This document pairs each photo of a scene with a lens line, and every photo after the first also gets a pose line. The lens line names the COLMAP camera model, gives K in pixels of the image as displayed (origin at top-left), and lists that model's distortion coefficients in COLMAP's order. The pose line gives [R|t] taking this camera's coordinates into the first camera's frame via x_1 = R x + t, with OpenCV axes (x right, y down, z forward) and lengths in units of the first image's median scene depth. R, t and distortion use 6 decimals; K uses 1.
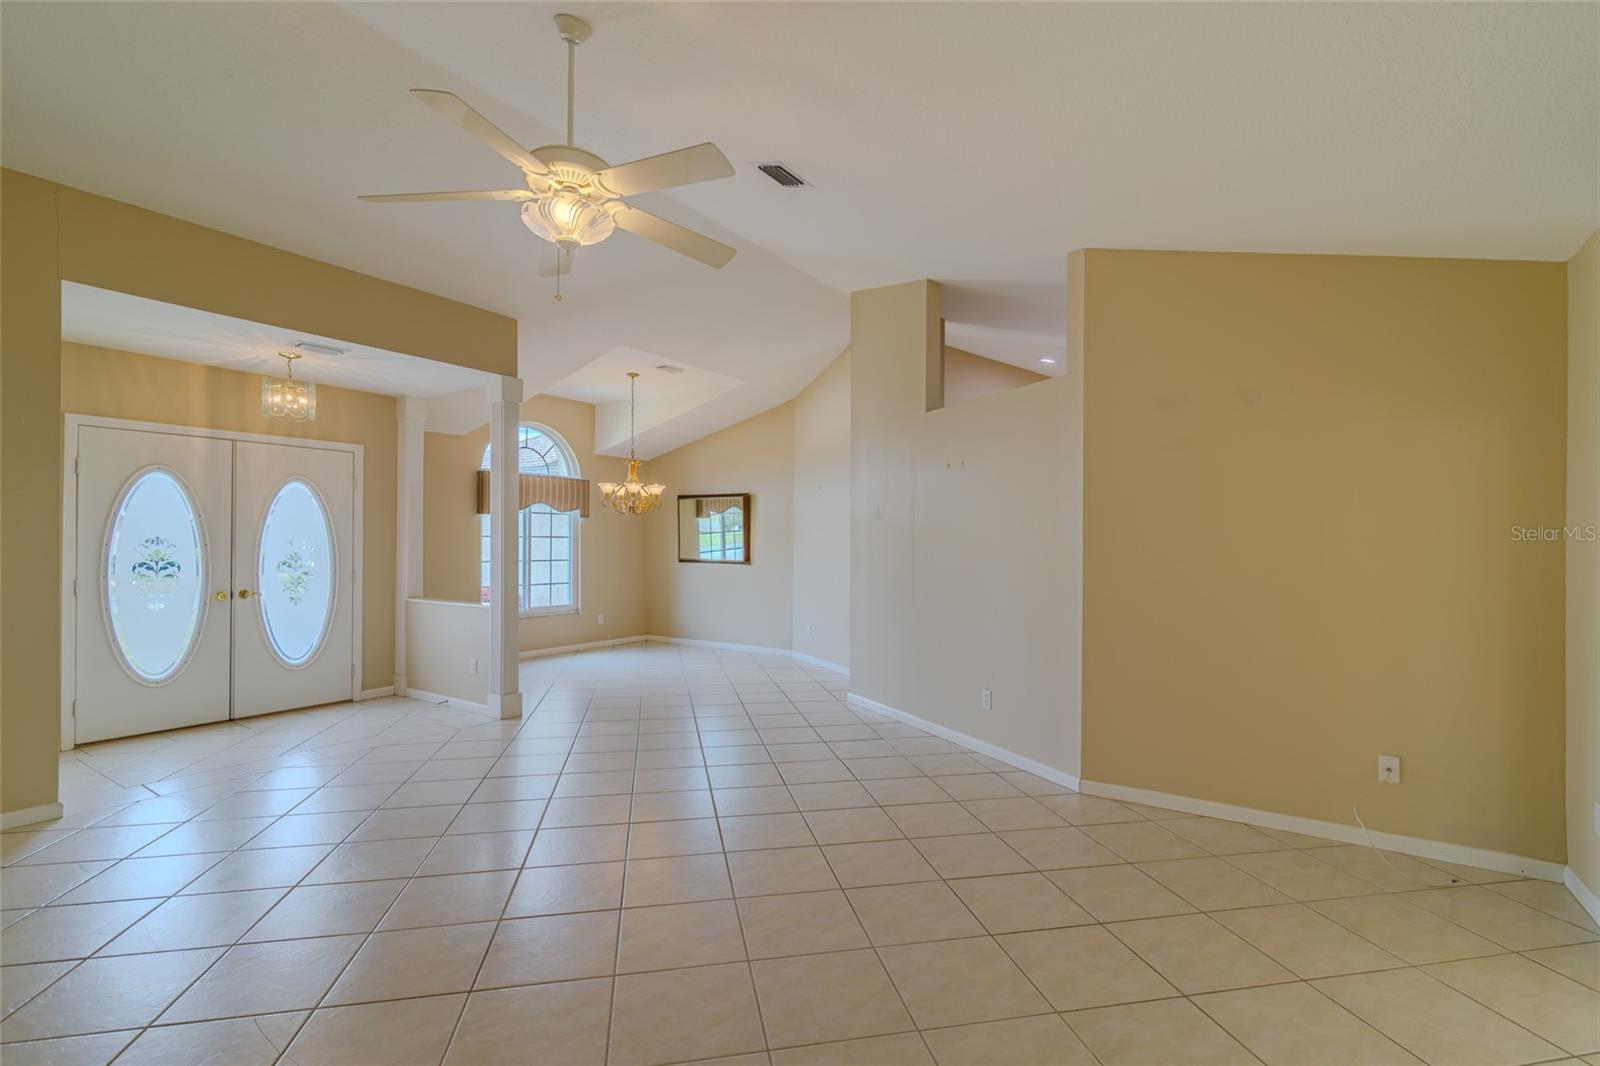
lens RADIAL K [[723.0, 0, 787.9], [0, 723.0, 536.9], [0, 0, 1]] dist [-0.004056, -0.000467]
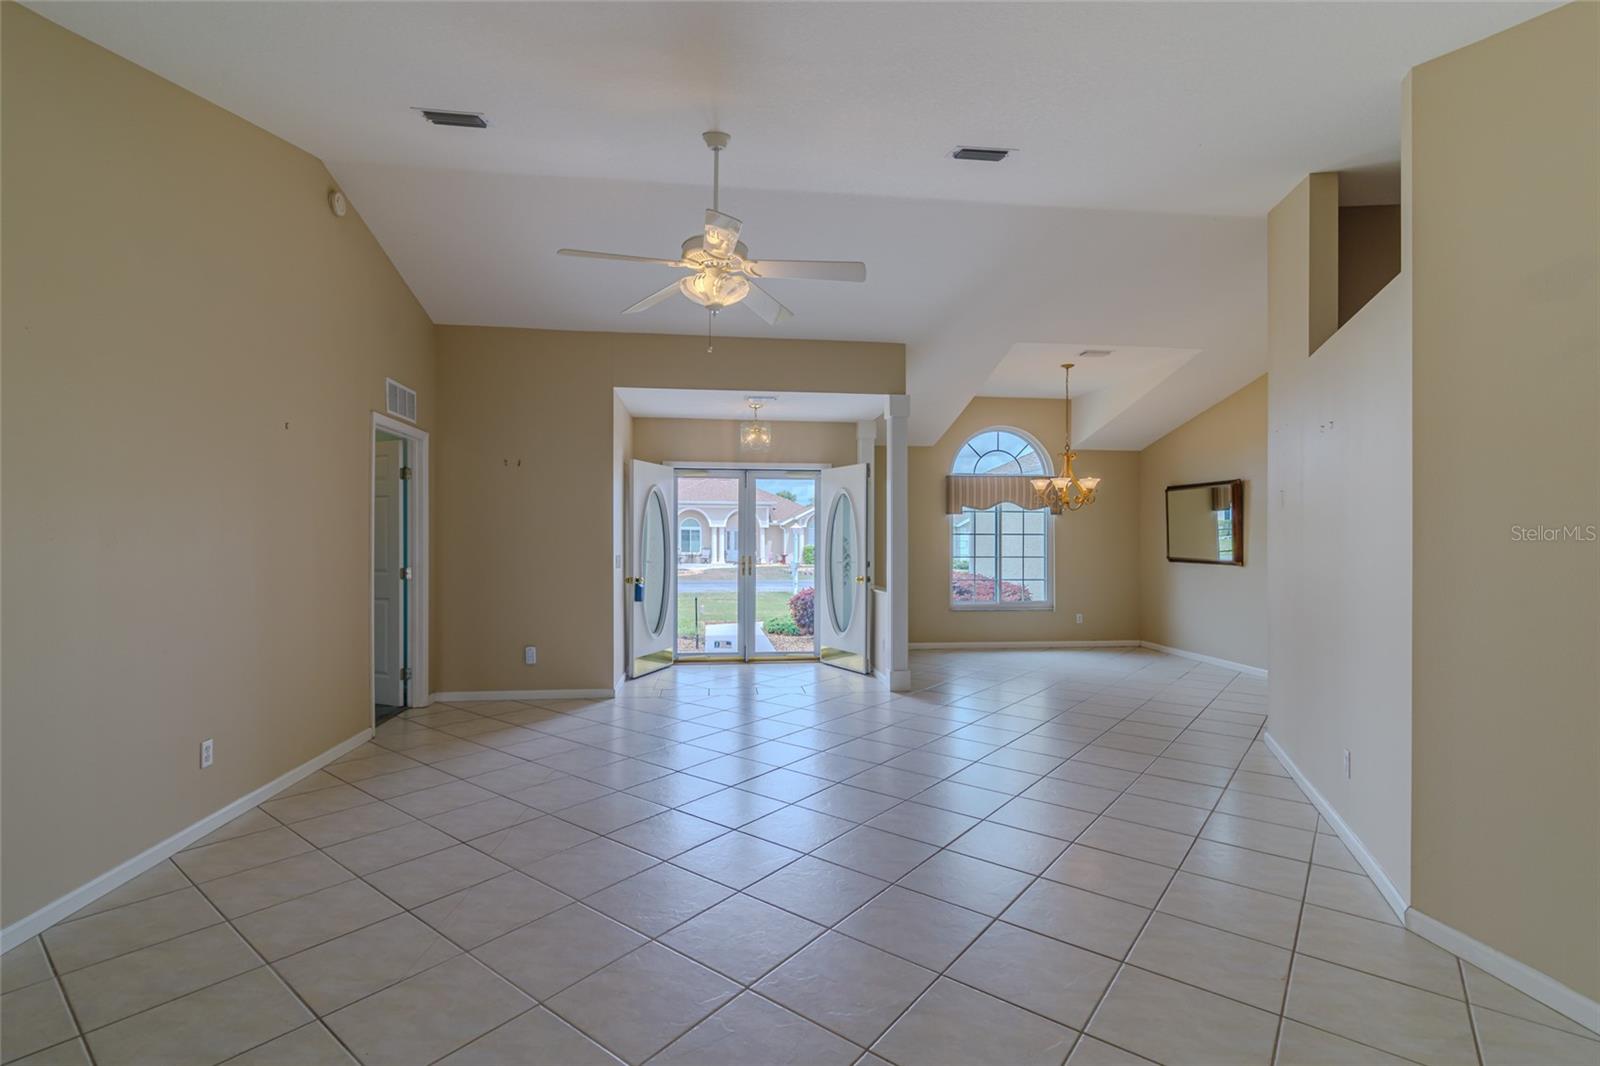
lens RADIAL K [[723.0, 0, 798.2], [0, 723.0, 539.4], [0, 0, 1]] dist [-0.004056, -0.000467]
pose [[0.650523, -0.002156, -0.759484, 0.257975], [0.005816, 0.999981, 0.002143, 0.003394], [0.759464, -0.005812, 0.650523, 0.087811]]
